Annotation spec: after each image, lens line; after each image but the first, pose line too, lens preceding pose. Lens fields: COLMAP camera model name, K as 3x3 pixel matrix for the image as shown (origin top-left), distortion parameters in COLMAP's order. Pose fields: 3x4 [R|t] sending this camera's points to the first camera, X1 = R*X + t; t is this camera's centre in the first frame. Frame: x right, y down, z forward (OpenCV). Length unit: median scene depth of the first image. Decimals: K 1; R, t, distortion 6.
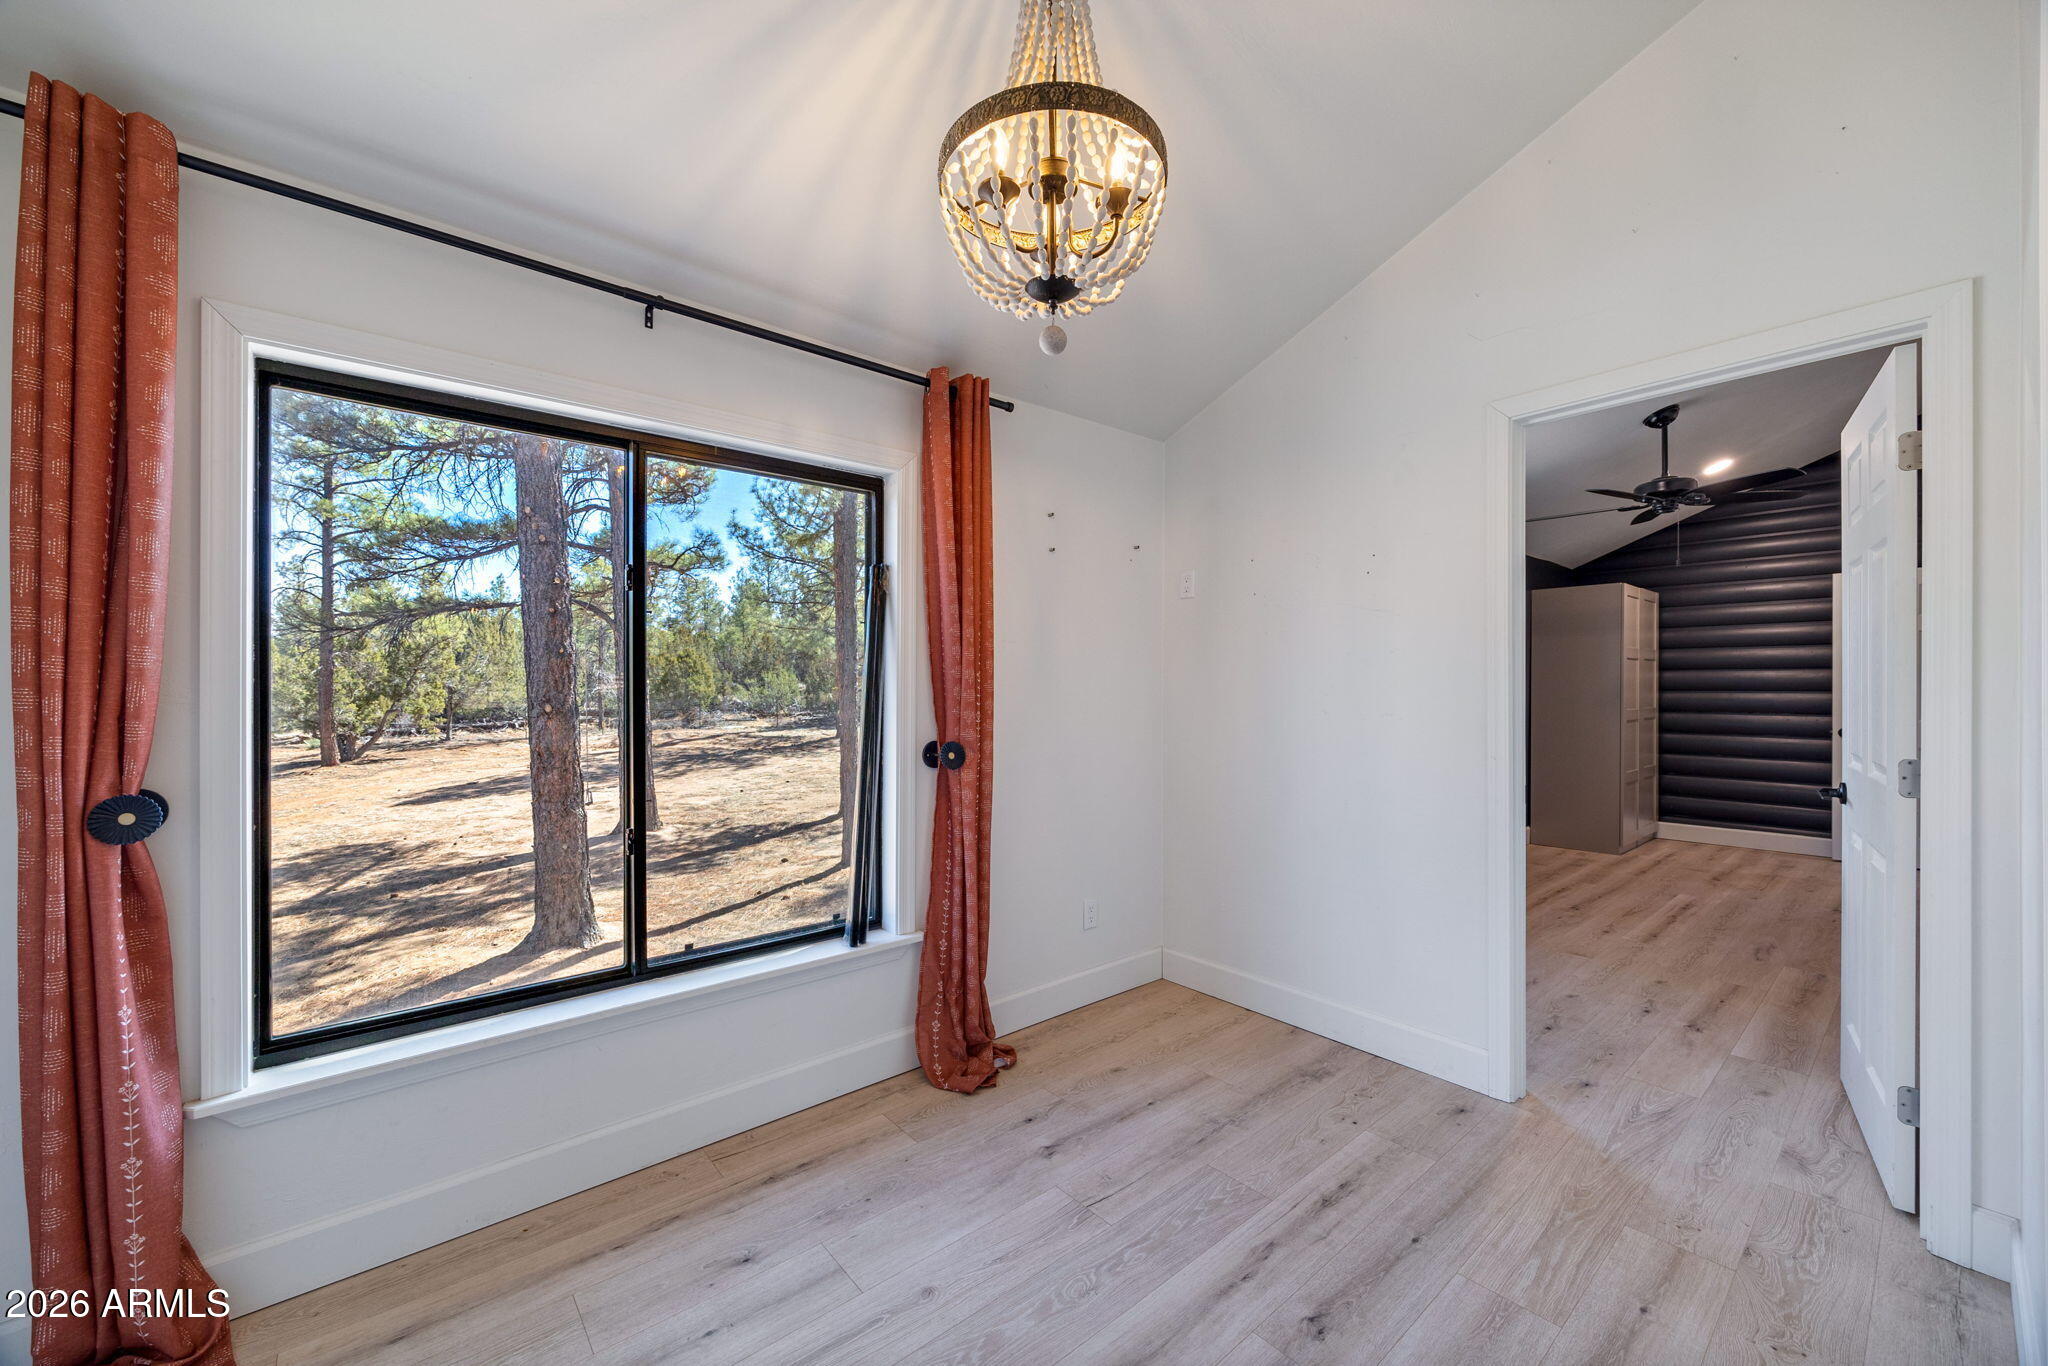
lens RADIAL K [[784.8, 0, 1024.0], [0, 784.8, 689.9], [0, 0, 1]] dist [-0.001391, -0.000875]
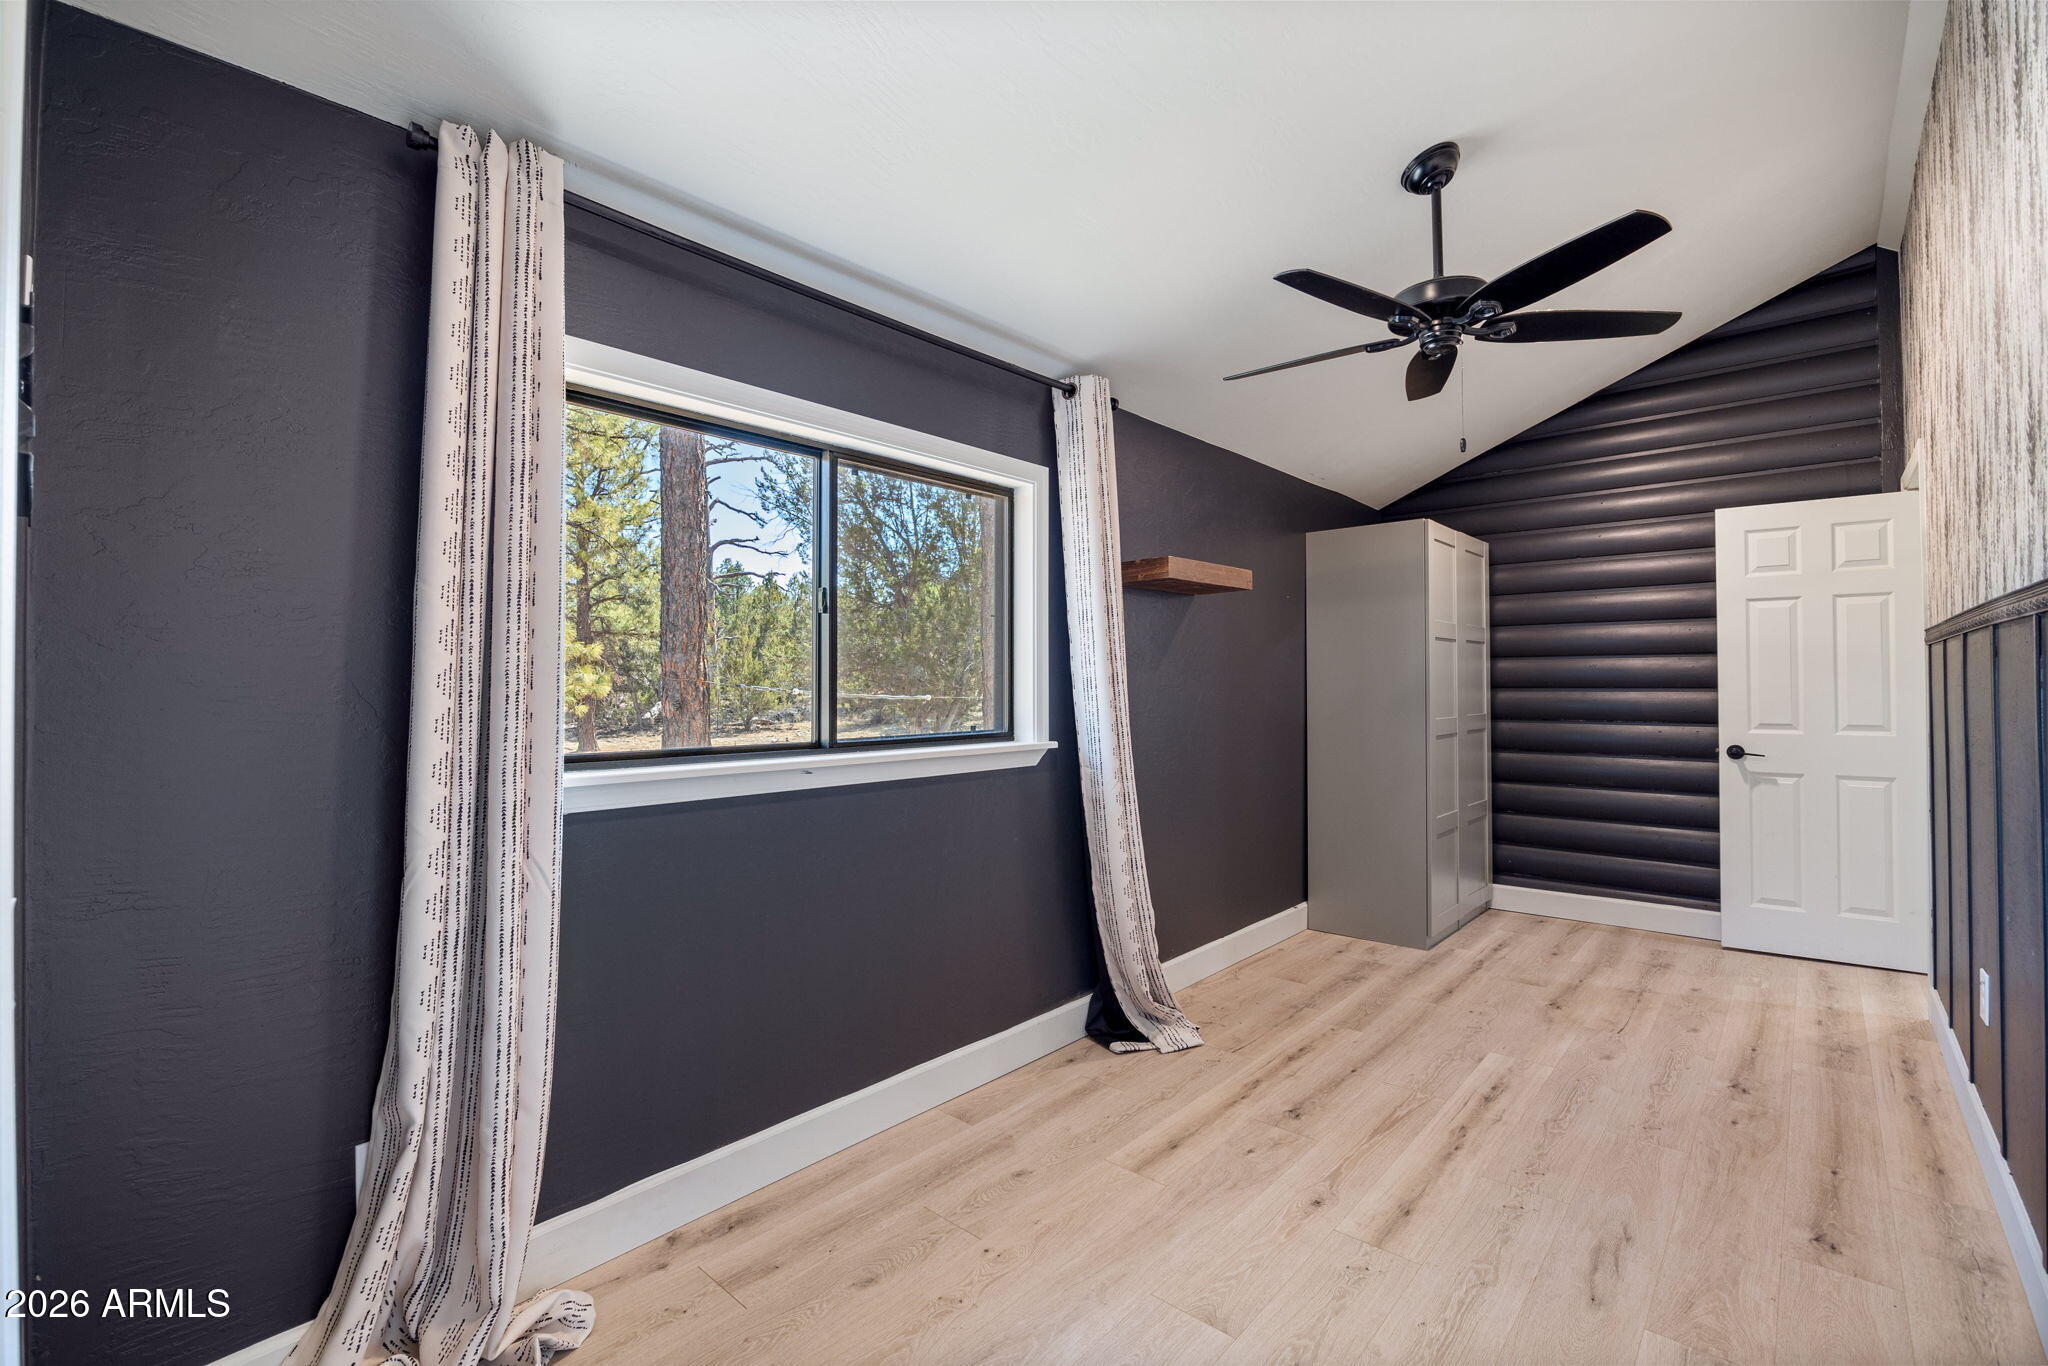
lens RADIAL K [[868.4, 0, 1025.8], [0, 868.4, 671.7], [0, 0, 1]] dist [-0.025727, -0.000063]
pose [[0.991339, -0.000961, 0.131325, 0.335853], [0.003419, 0.999823, -0.018491, -0.001315], [-0.131284, 0.018779, 0.991167, 0.338634]]
